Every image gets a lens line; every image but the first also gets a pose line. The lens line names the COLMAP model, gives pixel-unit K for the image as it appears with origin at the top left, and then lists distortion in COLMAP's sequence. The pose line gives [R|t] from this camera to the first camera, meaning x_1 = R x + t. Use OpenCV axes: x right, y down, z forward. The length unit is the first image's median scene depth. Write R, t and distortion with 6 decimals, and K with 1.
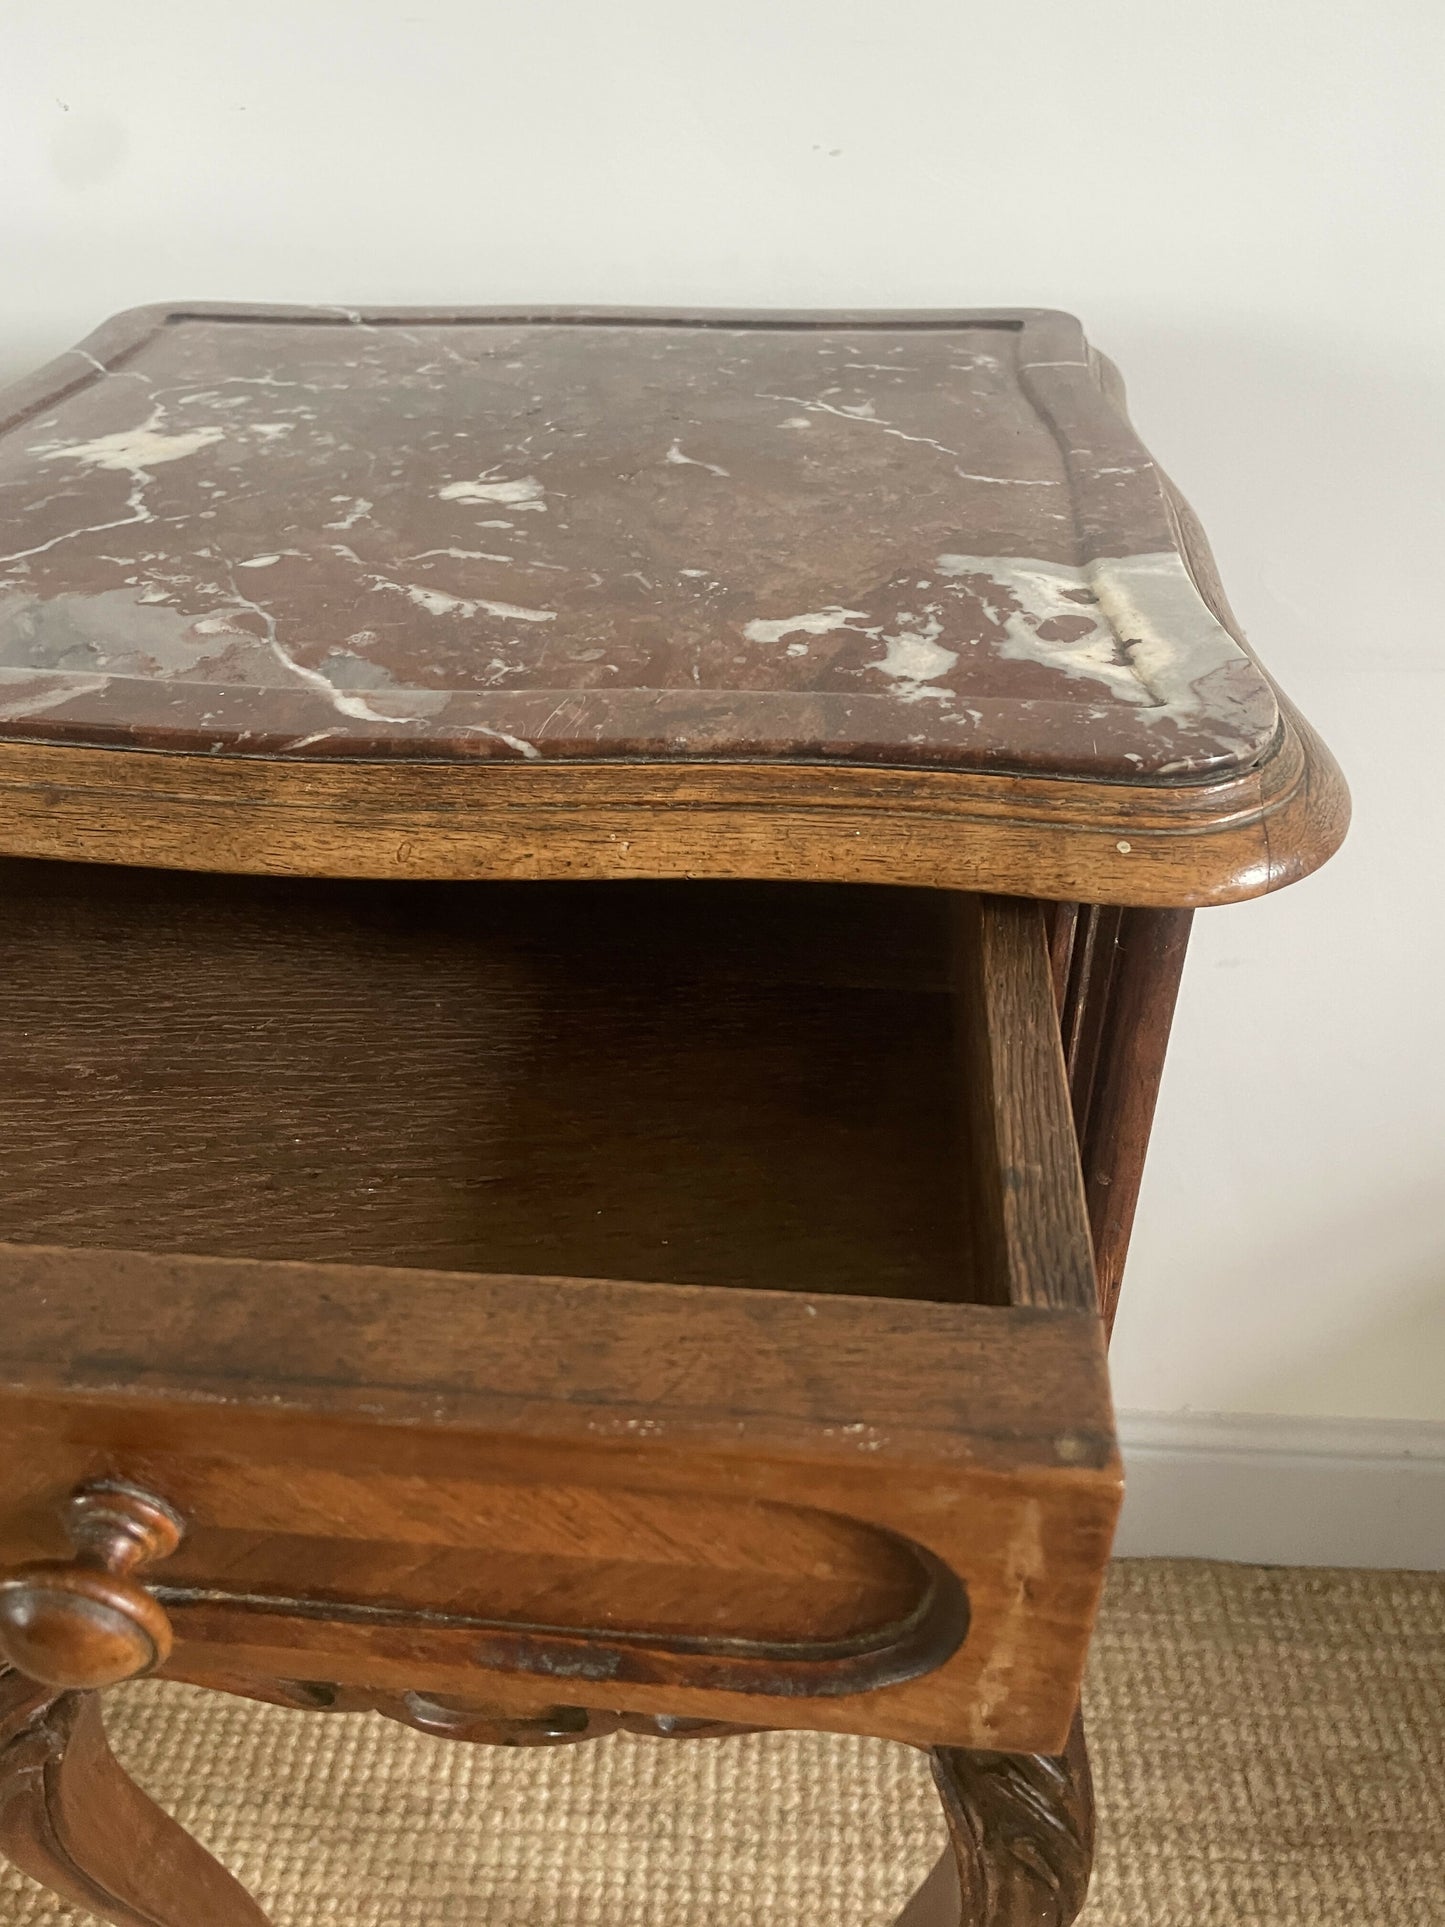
lens RADIAL K [[1487.7, 0, 719.3], [0, 1487.7, 981.4], [0, 0, 1]] dist [0.078200, -0.117573]
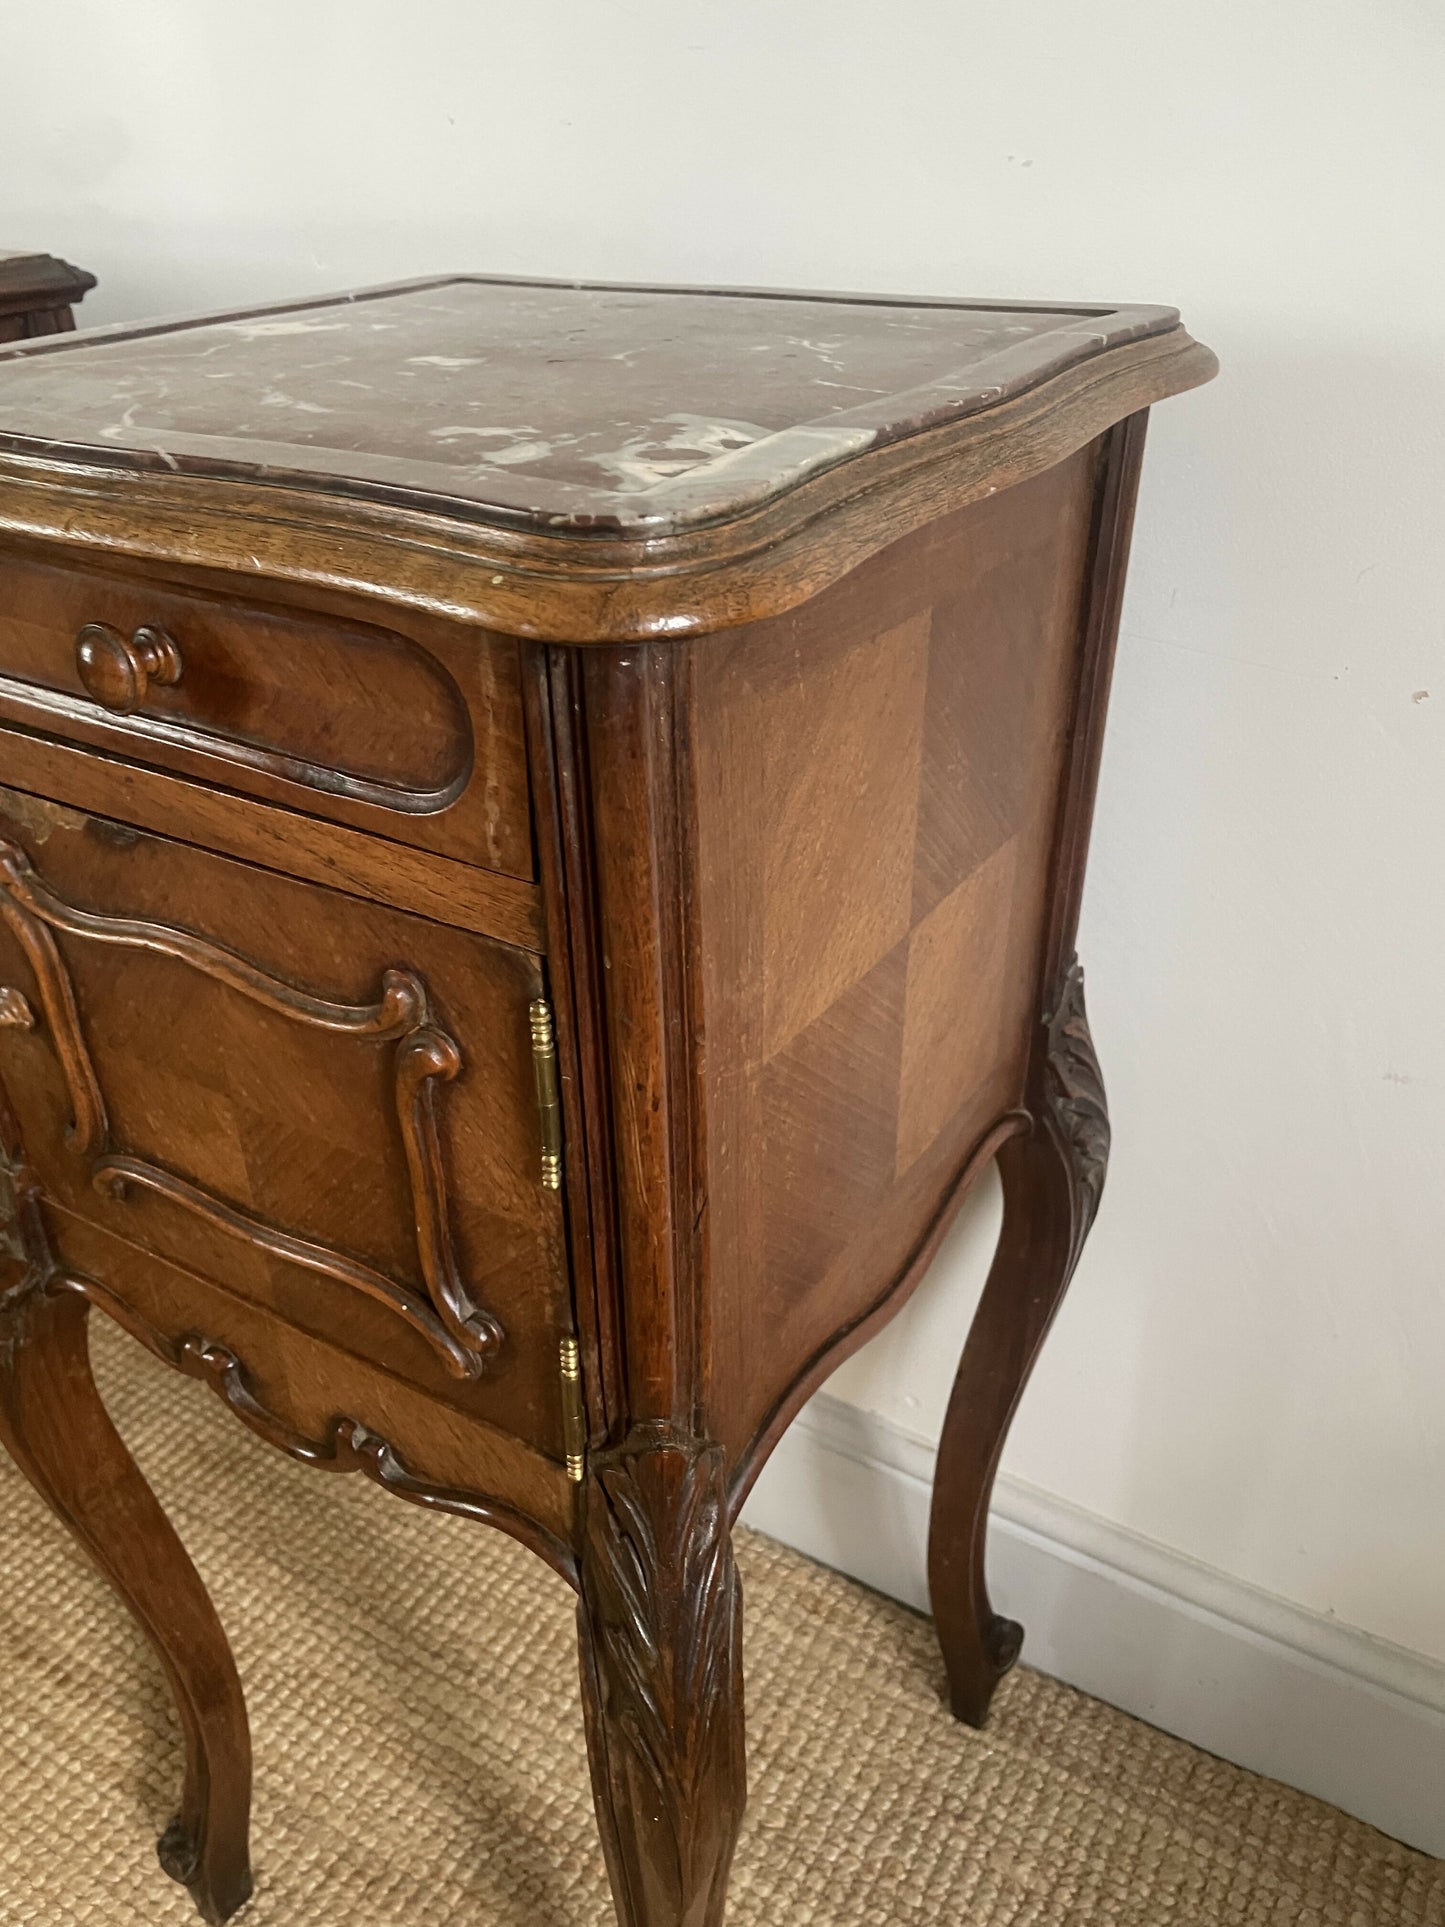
lens RADIAL K [[1487.7, 0, 696.5], [0, 1487.7, 975.9], [0, 0, 1]] dist [0.078200, -0.117573]
pose [[0.879638, 0.234445, -0.413852, 0.288376], [-0.269345, 0.962661, -0.027147, 0.058399], [0.392034, 0.135349, 0.909939, 0.016554]]
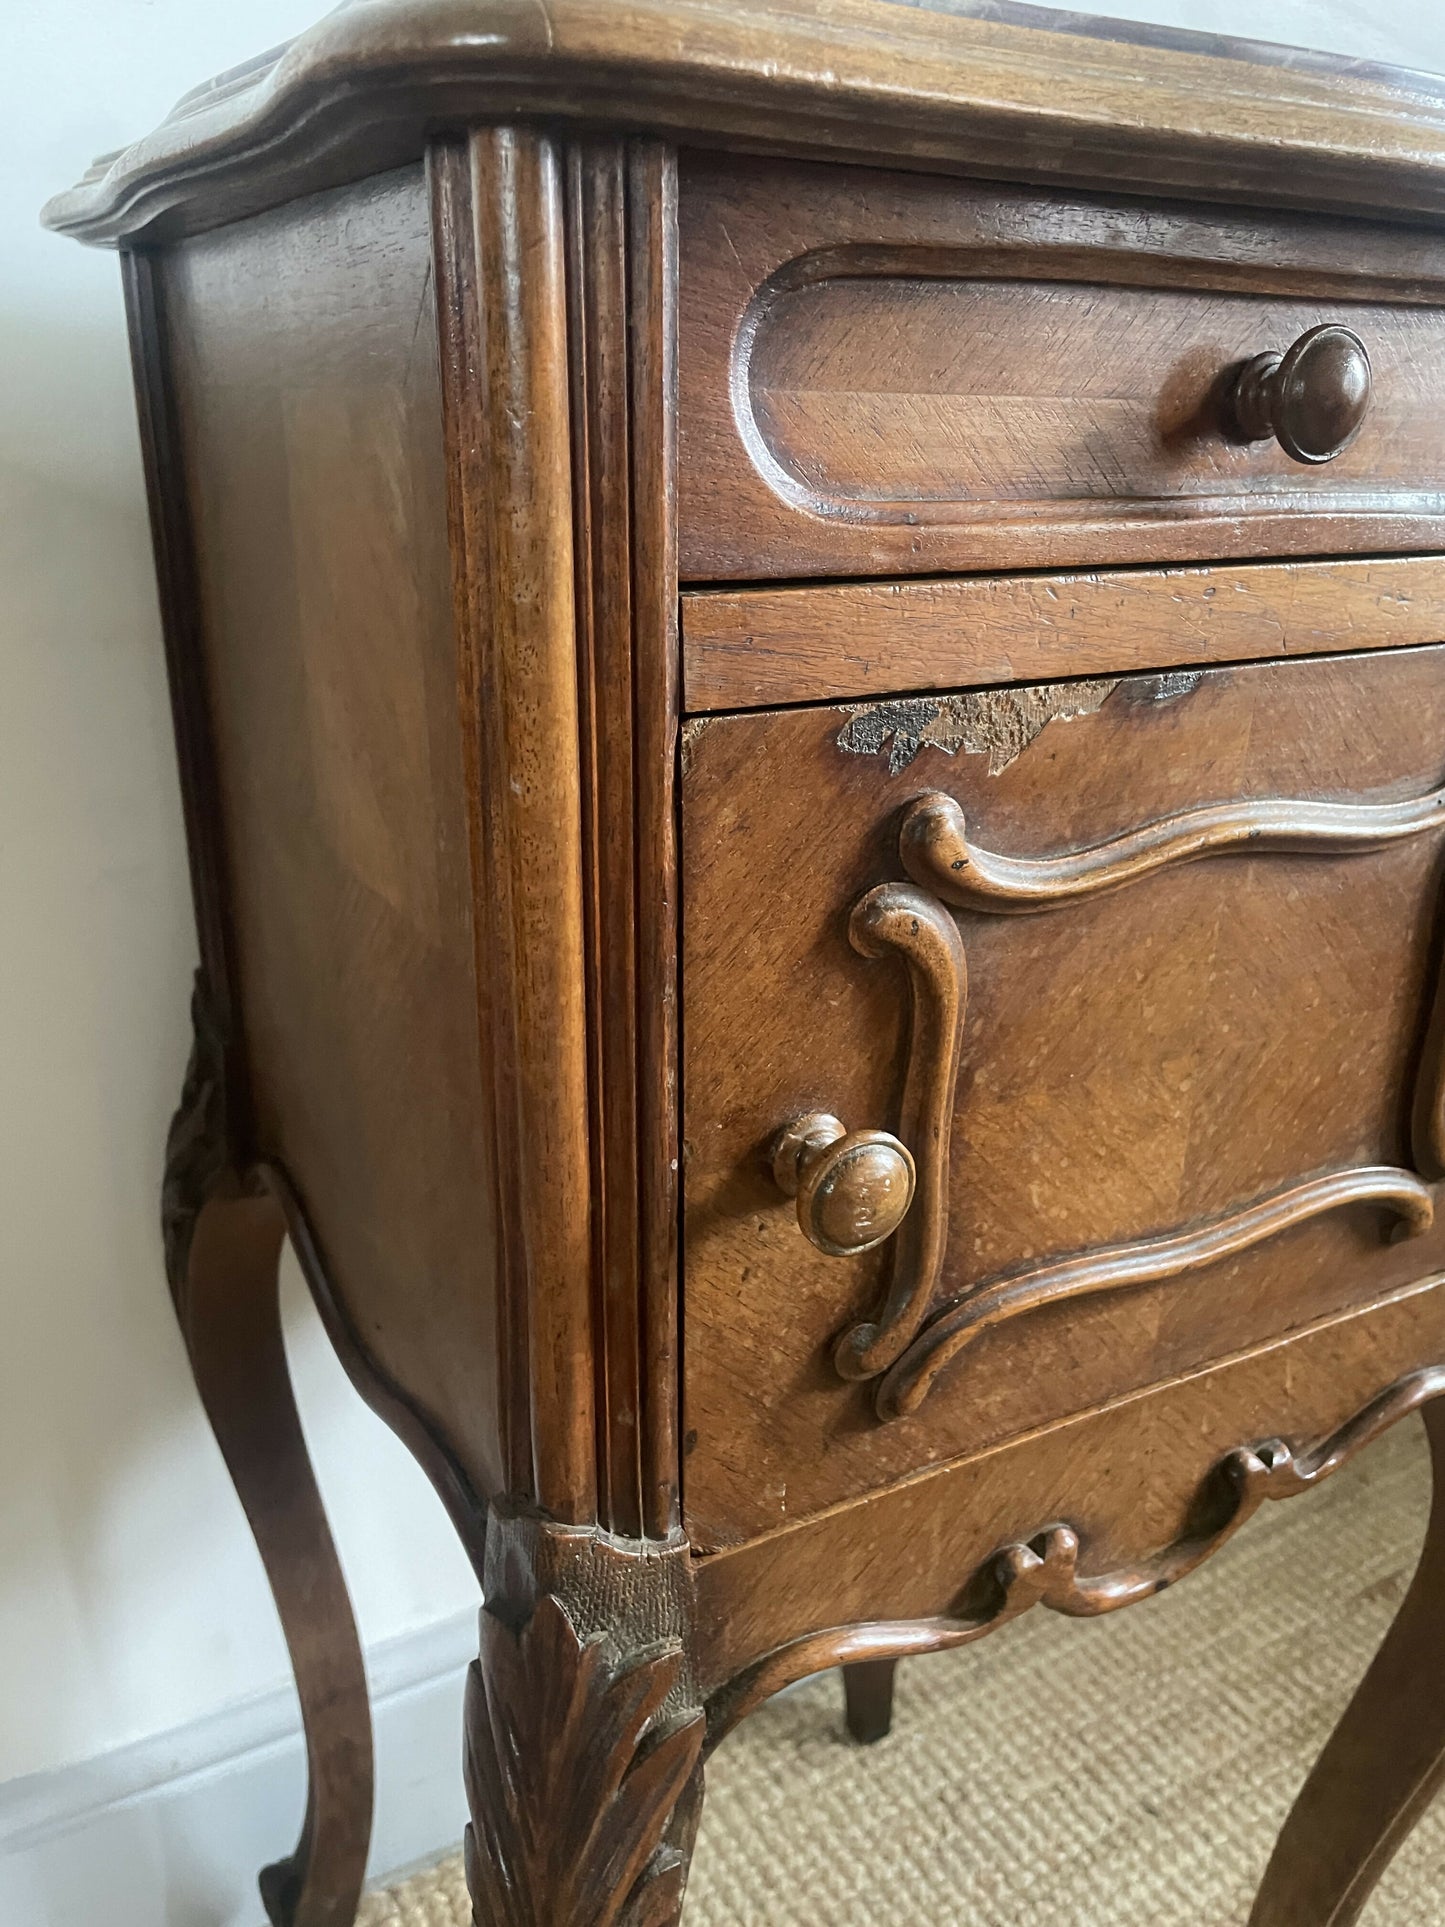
lens RADIAL K [[1487.7, 0, 739.0], [0, 1487.7, 958.5], [0, 0, 1]] dist [0.078200, -0.117573]
pose [[0.827919, -0.167589, 0.535223, -0.397187], [0.302794, 0.936845, -0.175037, 0.142437], [-0.472087, 0.306979, 0.826377, 0.174278]]
